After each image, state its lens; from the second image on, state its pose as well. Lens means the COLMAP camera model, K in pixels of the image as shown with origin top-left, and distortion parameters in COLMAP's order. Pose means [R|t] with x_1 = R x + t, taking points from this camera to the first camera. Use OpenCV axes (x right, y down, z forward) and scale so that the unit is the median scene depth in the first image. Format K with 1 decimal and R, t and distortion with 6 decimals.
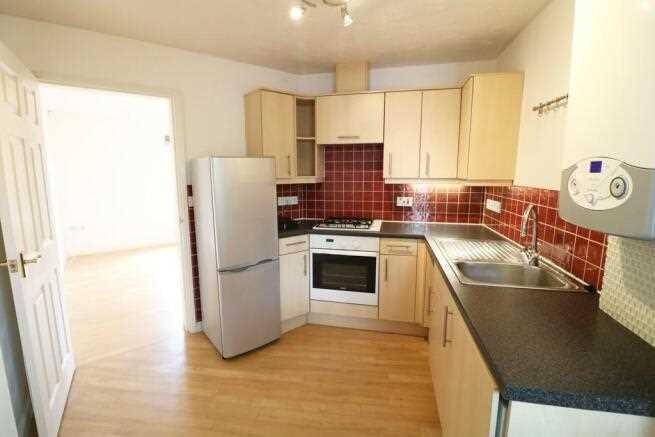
lens RADIAL K [[314.0, 0, 327.5], [0, 314.0, 218.5], [0, 0, 1]] dist [-0.000542, -0.000219]
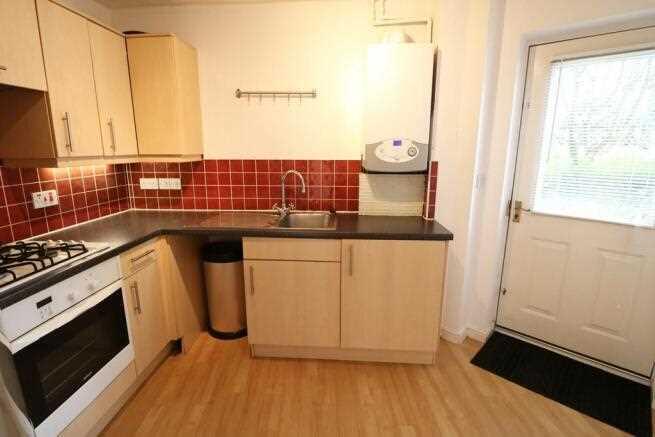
lens RADIAL K [[314.0, 0, 327.5], [0, 314.0, 218.5], [0, 0, 1]] dist [-0.000542, -0.000219]
pose [[-0.147263, -0.218955, 0.964558, -0.457040], [0.149976, 0.958972, 0.240584, -0.091332], [-0.977661, 0.180089, -0.108383, 0.635822]]
